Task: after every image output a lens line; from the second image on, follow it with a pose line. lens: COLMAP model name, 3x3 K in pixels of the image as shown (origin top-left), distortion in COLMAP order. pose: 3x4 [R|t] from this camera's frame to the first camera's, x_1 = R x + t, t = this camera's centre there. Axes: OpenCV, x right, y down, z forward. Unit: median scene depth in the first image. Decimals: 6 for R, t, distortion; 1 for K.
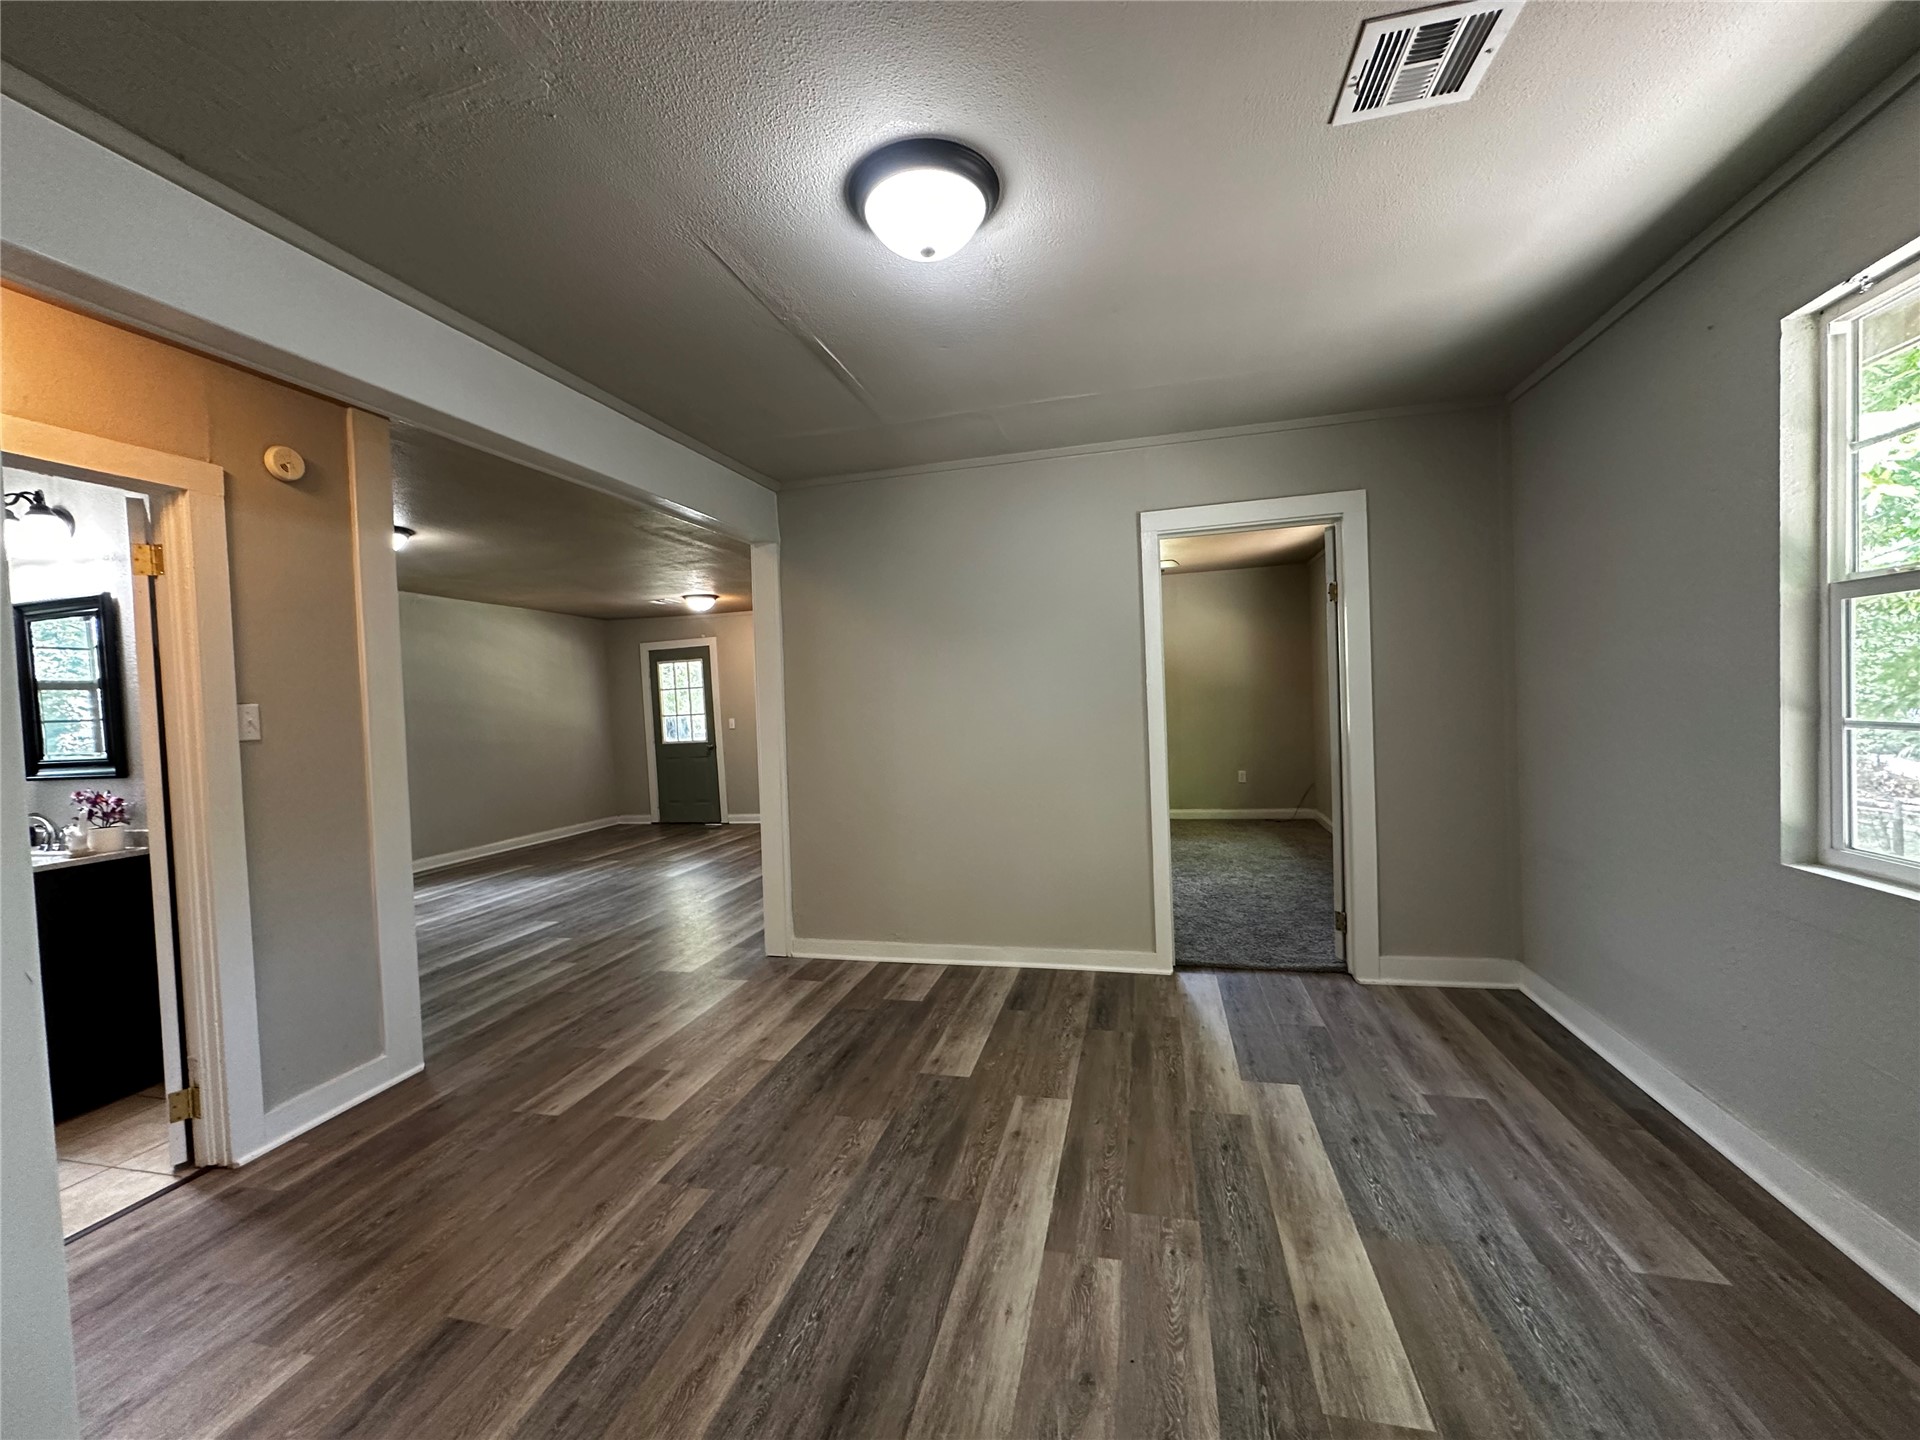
lens RADIAL K [[767.9, 0, 959.5], [0, 767.9, 722.9], [0, 0, 1]] dist [-0.003254, 0.000835]
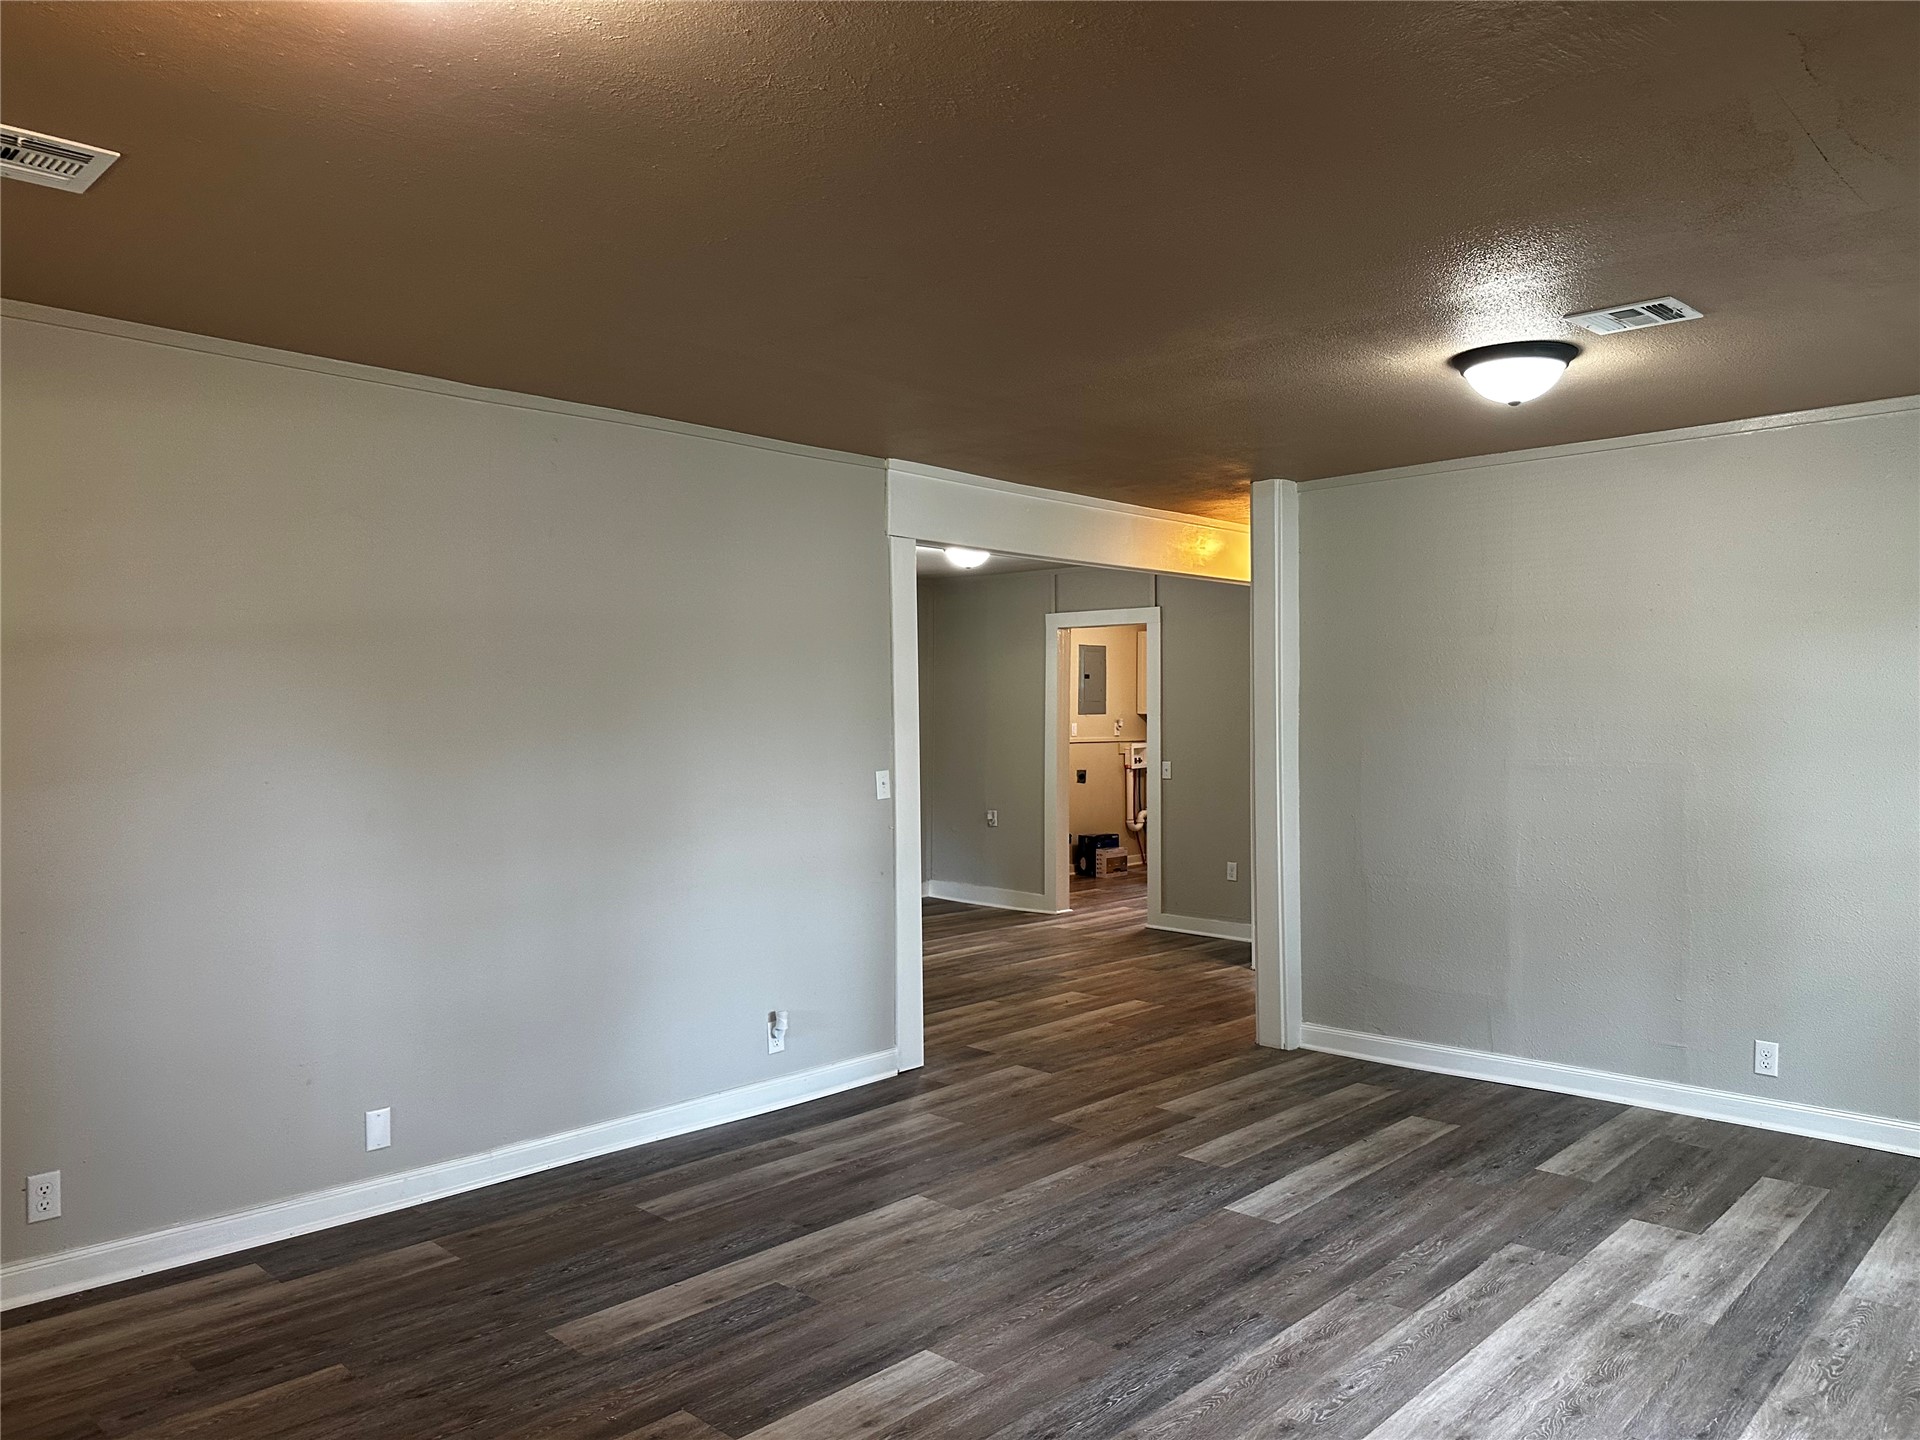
lens RADIAL K [[1343.1, 0, 947.7], [0, 1343.1, 691.8], [0, 0, 1]] dist [0.075325, -0.127179]
pose [[-0.863926, 0.053563, 0.500763, -1.177341], [0.054920, 0.998418, -0.012045, -0.066822], [-0.500616, 0.017096, -0.865501, 2.609883]]
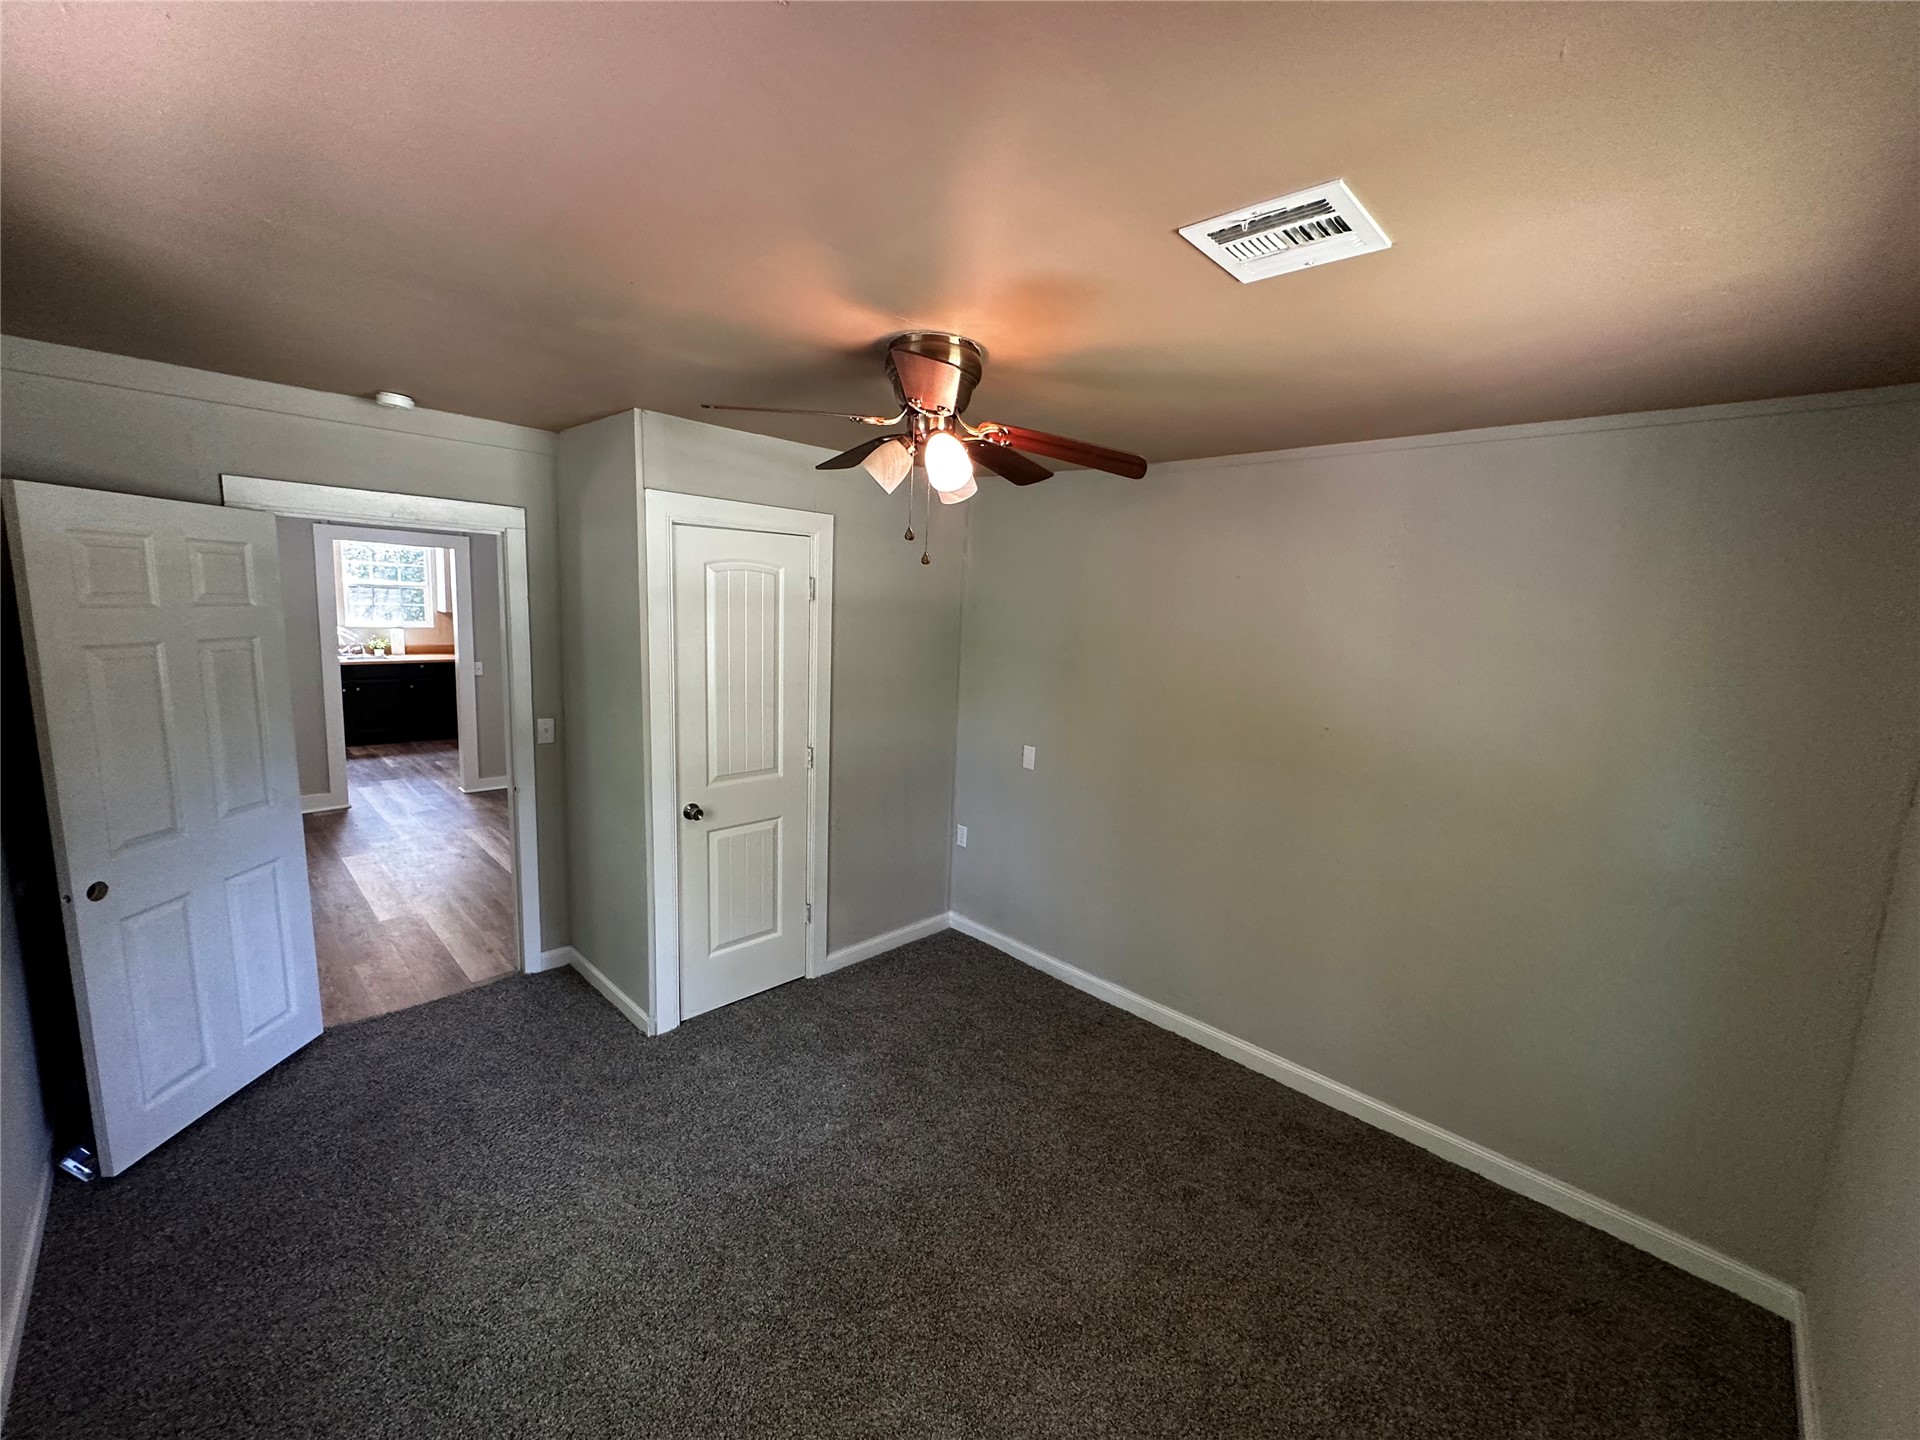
lens RADIAL K [[765.4, 0, 957.4], [0, 765.4, 721.4], [0, 0, 1]] dist [-0.002183, -0.000070]
pose [[-0.507838, 0.150092, -0.848277, 0.847378], [-0.053369, 0.977332, 0.204877, -0.250177], [0.859798, 0.149316, -0.488316, 2.080702]]
